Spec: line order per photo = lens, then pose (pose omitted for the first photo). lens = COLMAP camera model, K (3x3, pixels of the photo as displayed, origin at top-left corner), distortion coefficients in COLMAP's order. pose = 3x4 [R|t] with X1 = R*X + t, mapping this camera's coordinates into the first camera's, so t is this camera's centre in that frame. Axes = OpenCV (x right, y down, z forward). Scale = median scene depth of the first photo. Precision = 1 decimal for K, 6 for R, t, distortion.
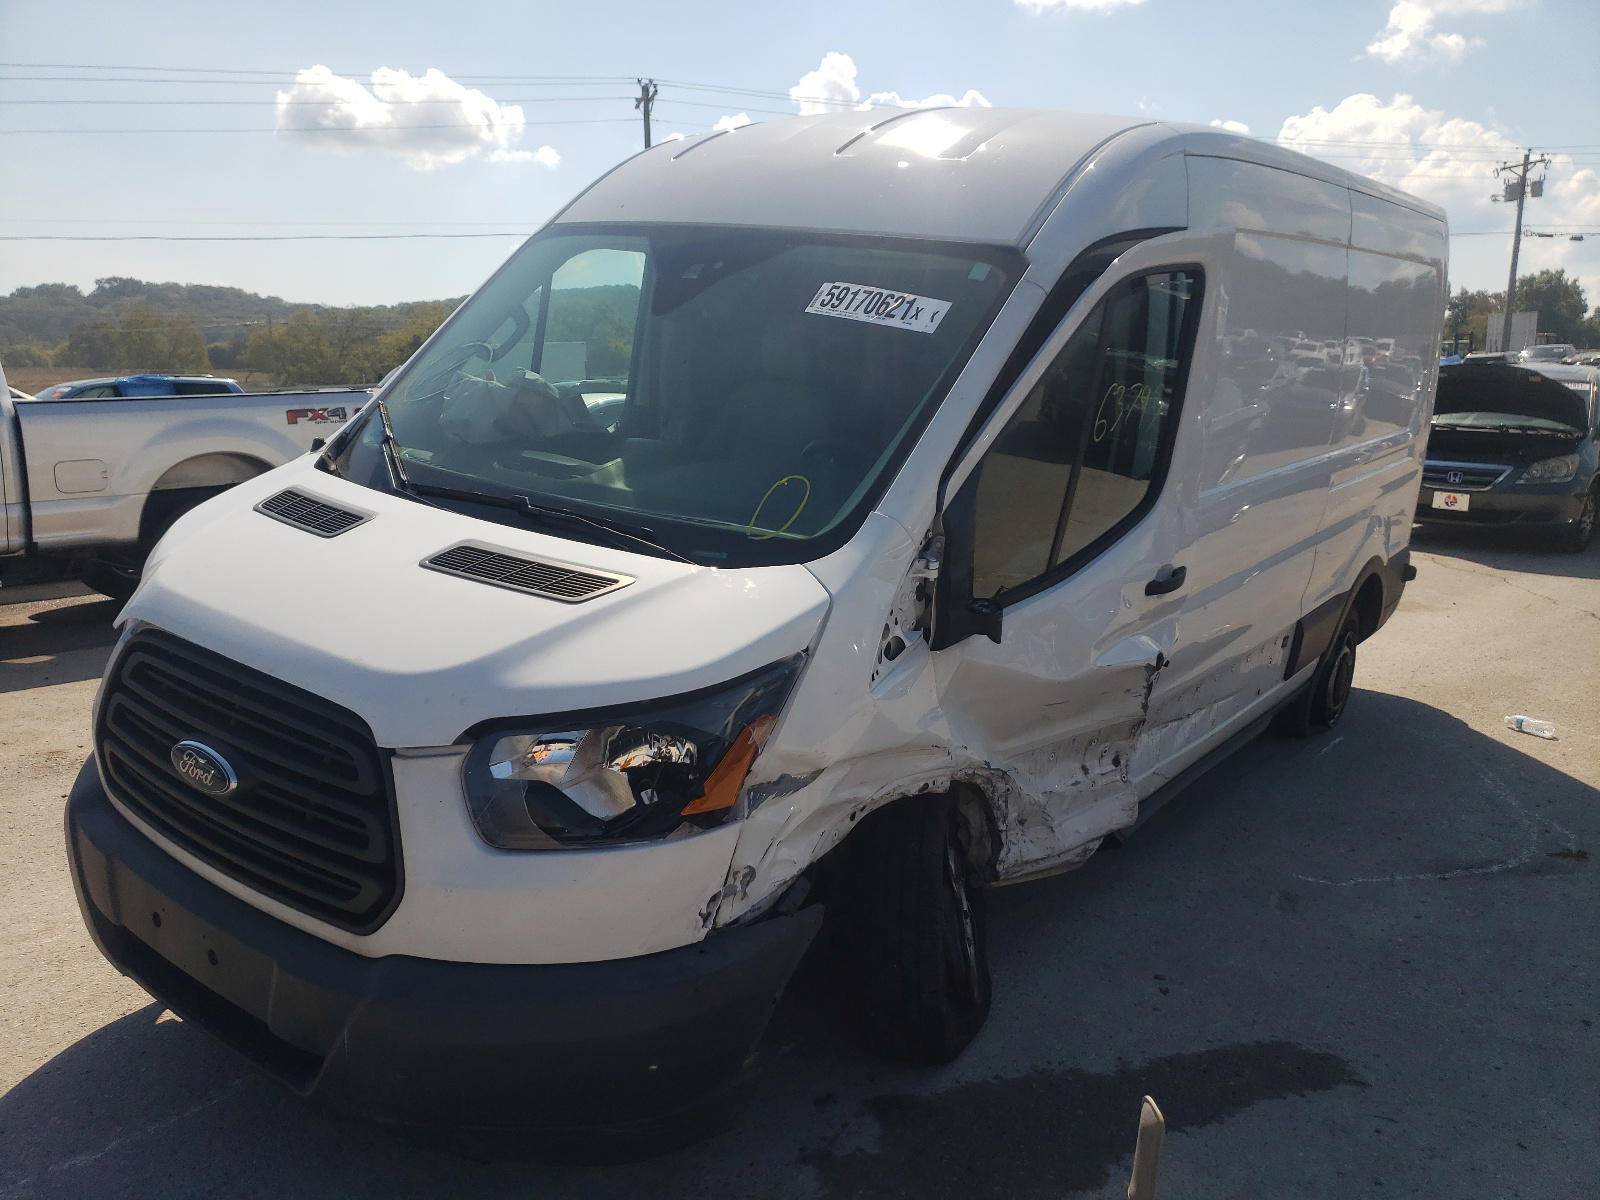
lens RADIAL K [[1246.5, 0, 788.0], [0, 1246.5, 596.9], [0, 0, 1]] dist [0.024166, -0.020869]
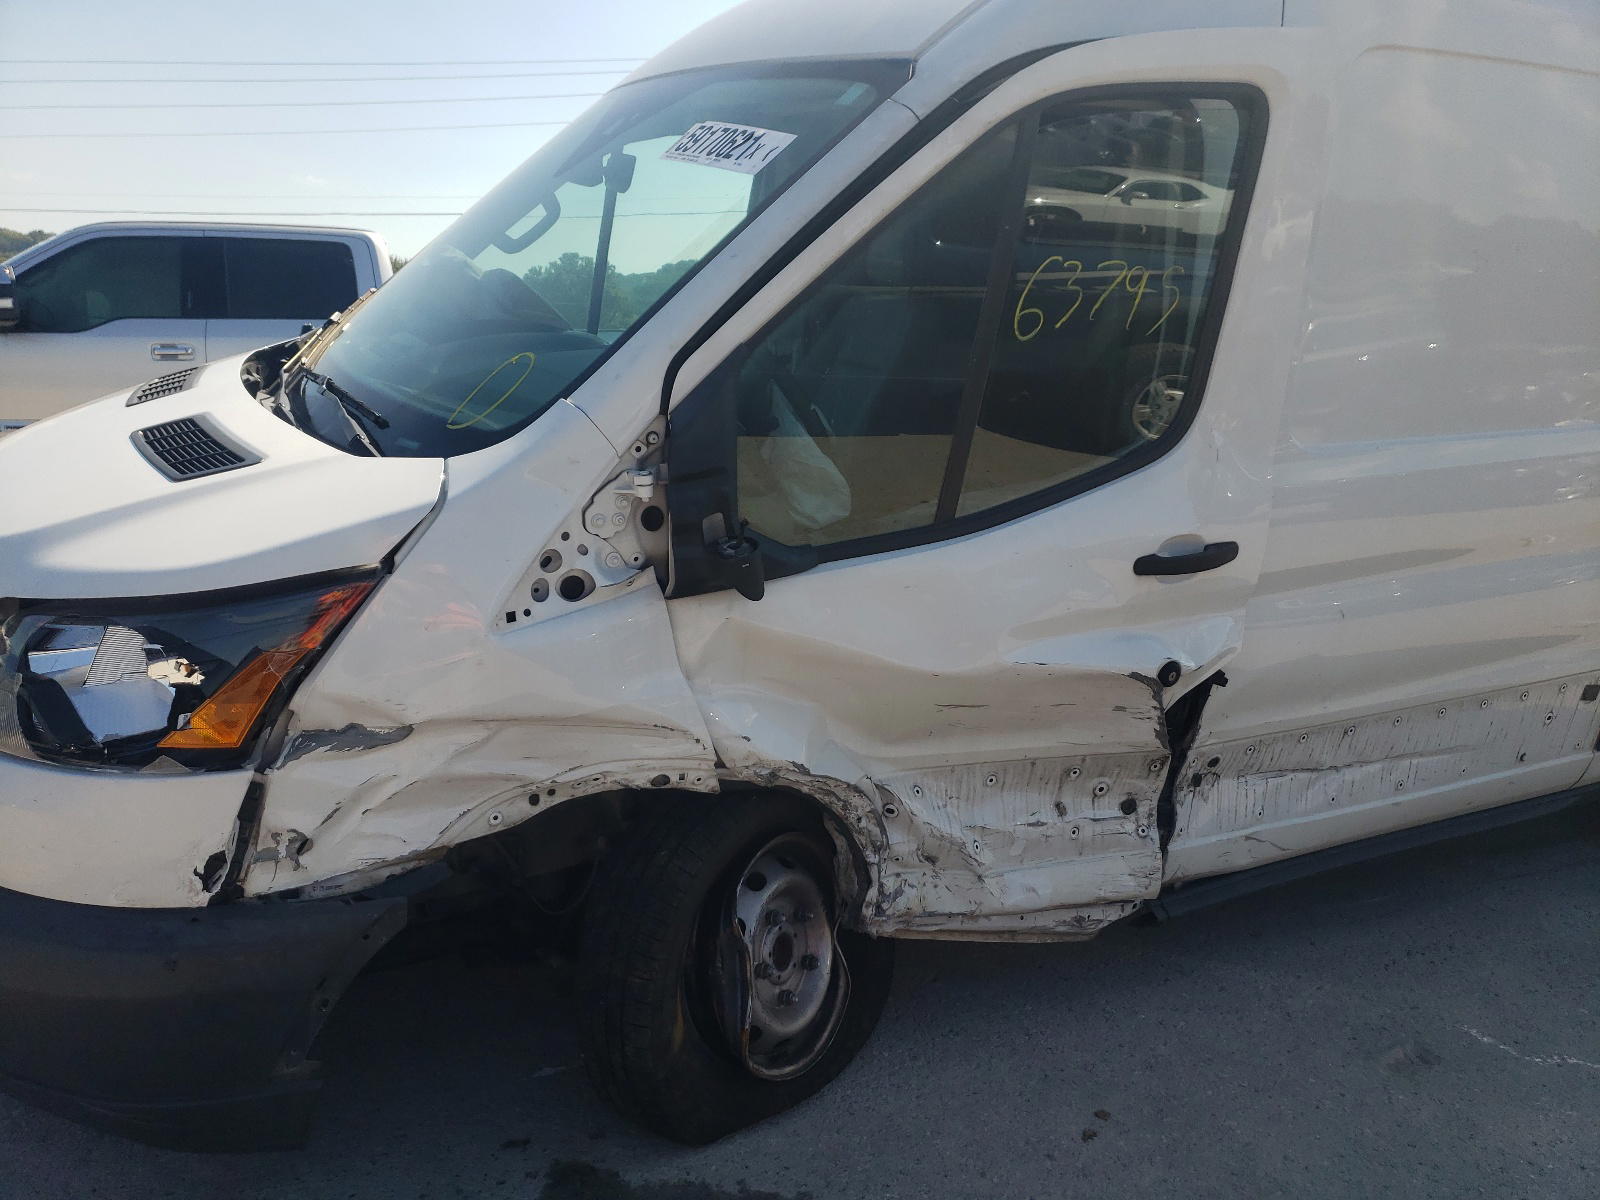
lens RADIAL K [[1246.5, 0, 805.5], [0, 1246.5, 604.5], [0, 0, 1]] dist [0.024166, -0.020869]
pose [[0.904131, 0.115601, -0.411320, 0.424928], [-0.104171, 0.993293, 0.050184, -0.000269], [0.414362, -0.002525, 0.910109, 0.304298]]
